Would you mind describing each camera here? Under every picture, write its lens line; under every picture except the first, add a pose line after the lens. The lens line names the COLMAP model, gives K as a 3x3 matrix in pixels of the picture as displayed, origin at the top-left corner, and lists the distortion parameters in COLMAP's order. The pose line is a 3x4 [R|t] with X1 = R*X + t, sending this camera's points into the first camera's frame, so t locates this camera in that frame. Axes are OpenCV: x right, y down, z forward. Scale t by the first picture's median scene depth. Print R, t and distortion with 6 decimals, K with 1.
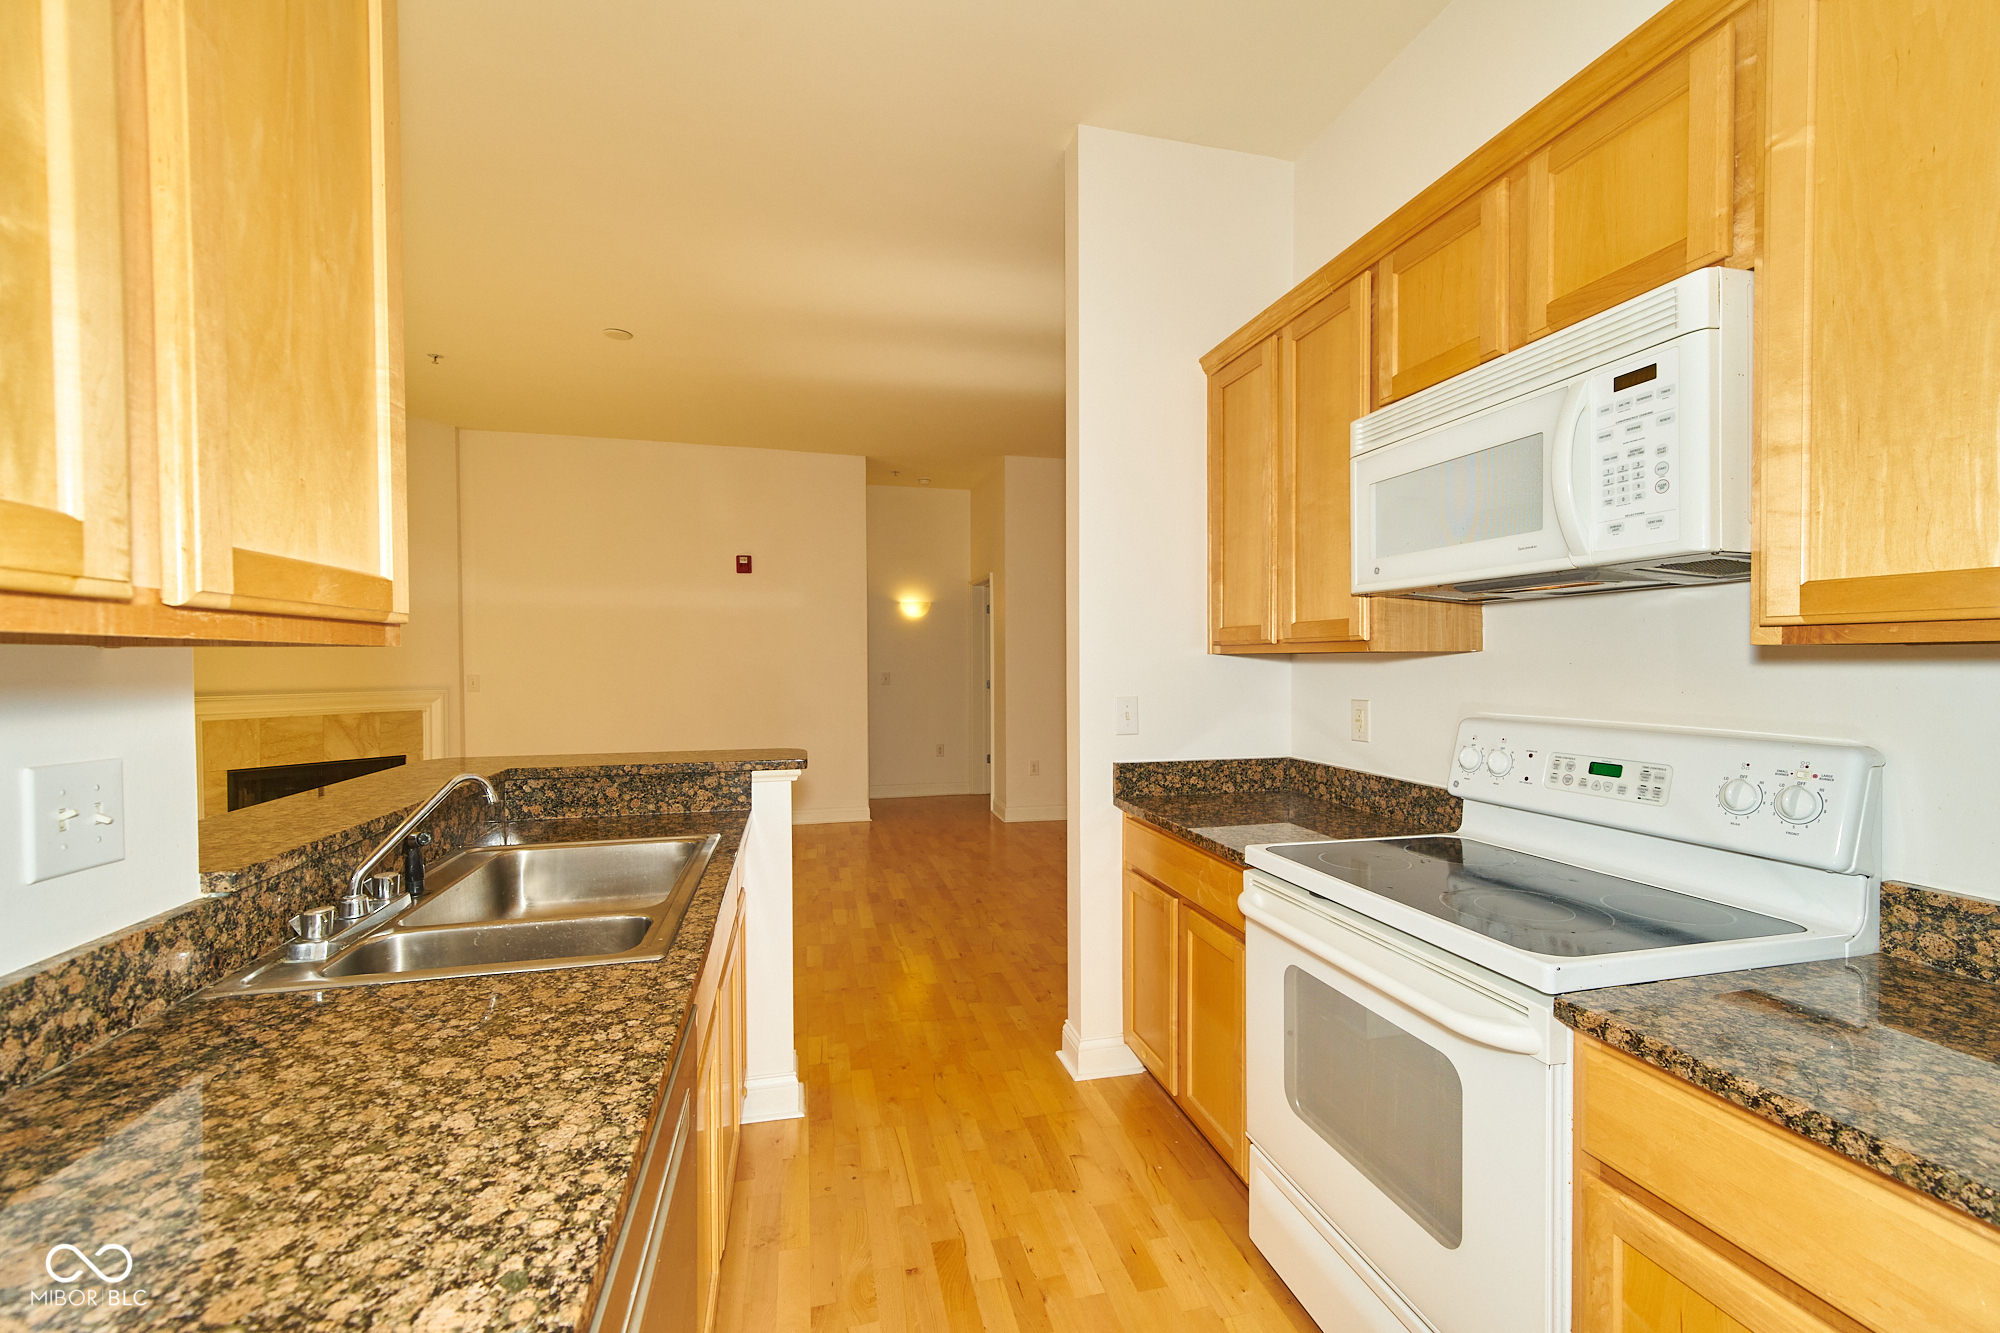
lens RADIAL K [[811.9, 0, 1000.0], [0, 811.9, 666.5], [0, 0, 1]] dist [0.000320, -0.000104]
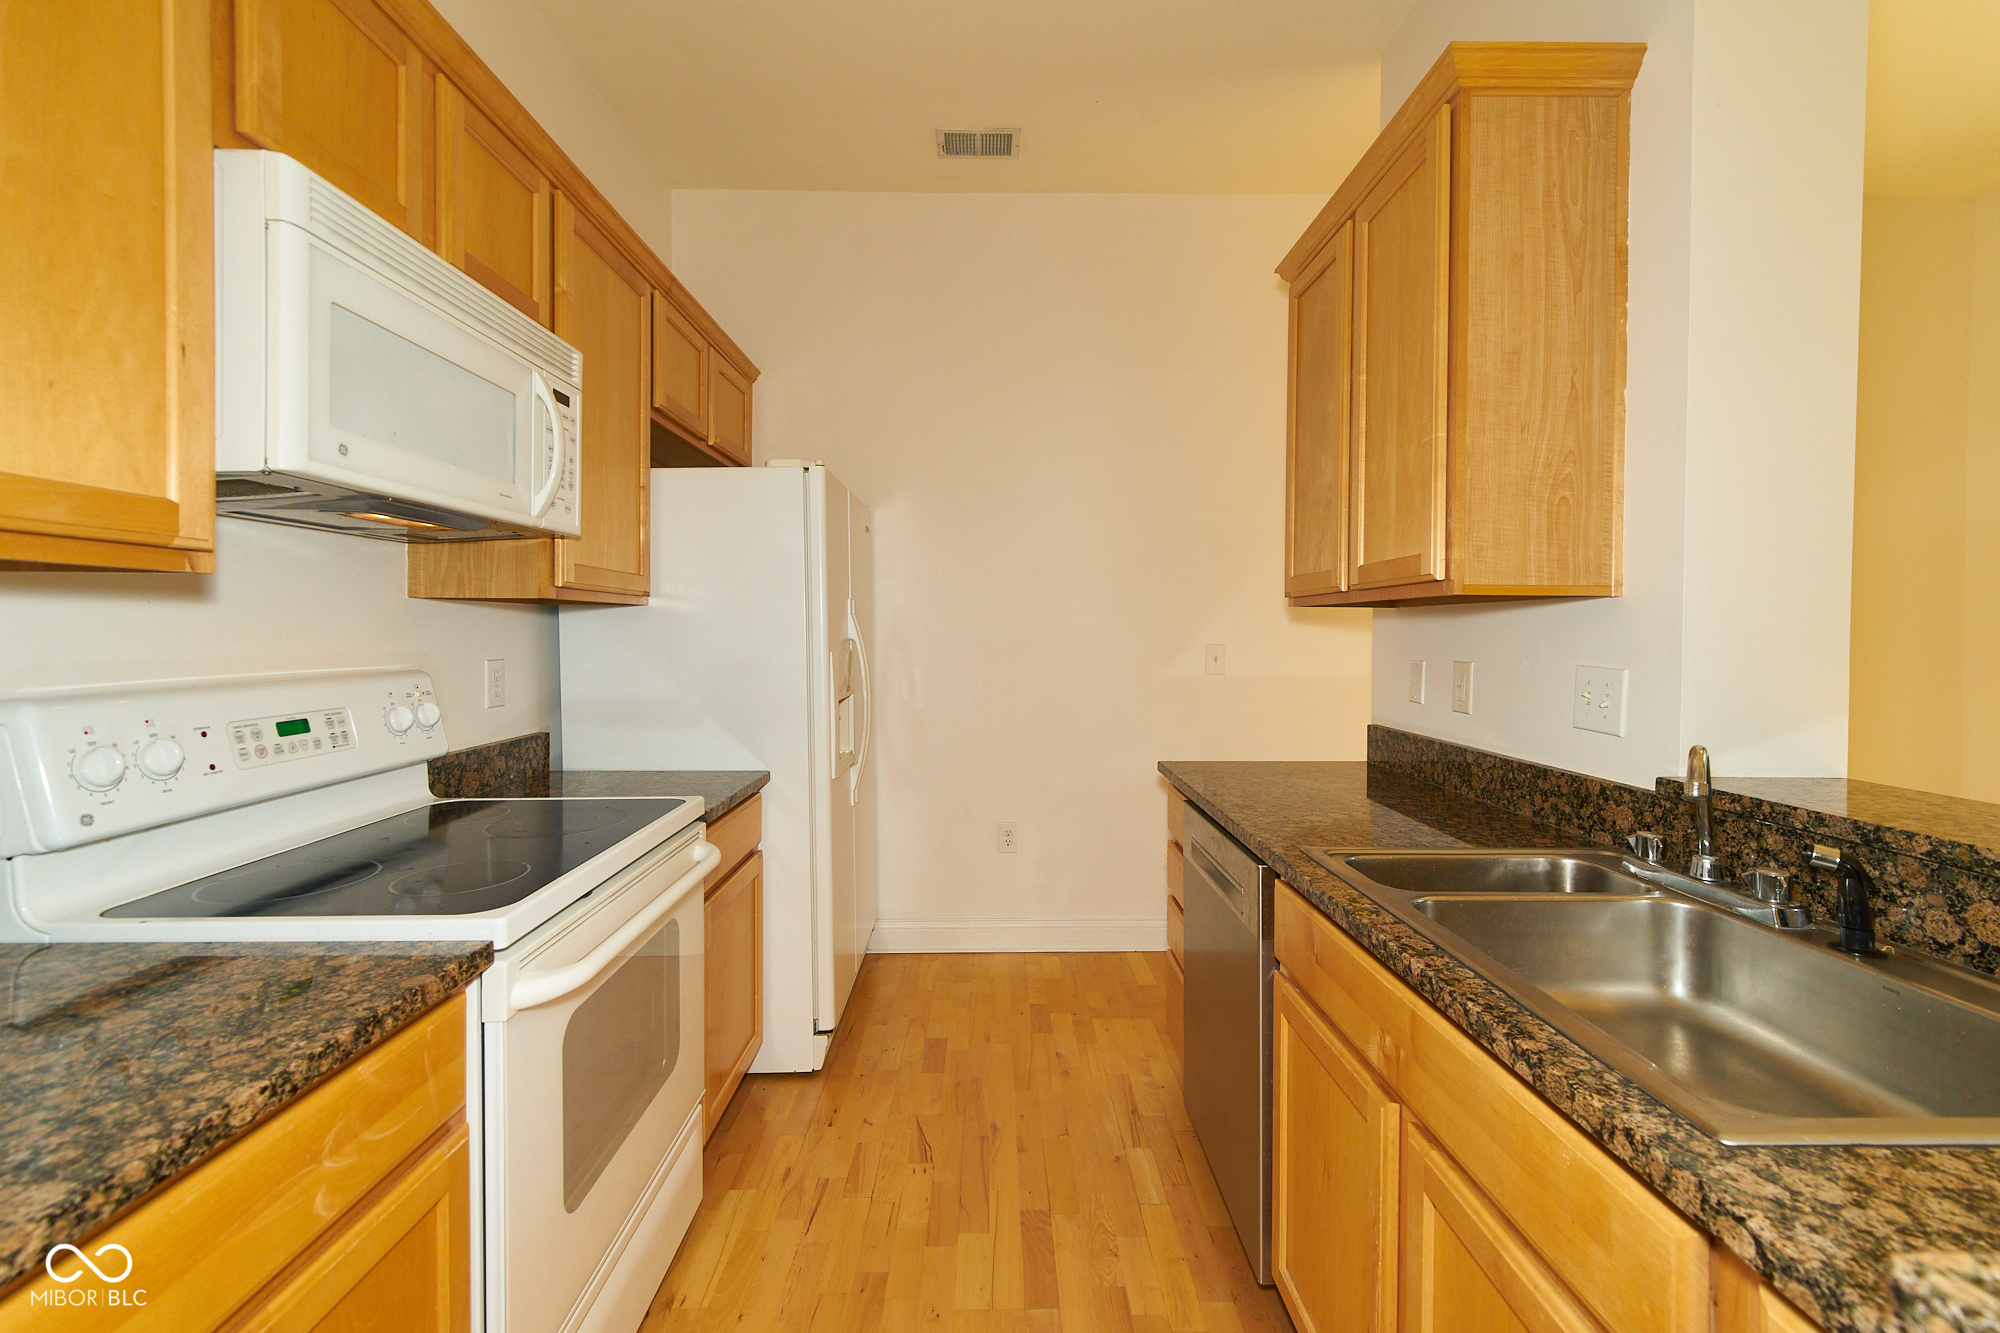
lens RADIAL K [[811.9, 0, 1000.0], [0, 811.9, 666.5], [0, 0, 1]] dist [0.000320, -0.000104]
pose [[-0.973345, -0.010736, 0.229095, -0.193416], [0.001087, 0.998676, 0.051422, 0.018714], [-0.229344, 0.050300, -0.972045, 1.726367]]
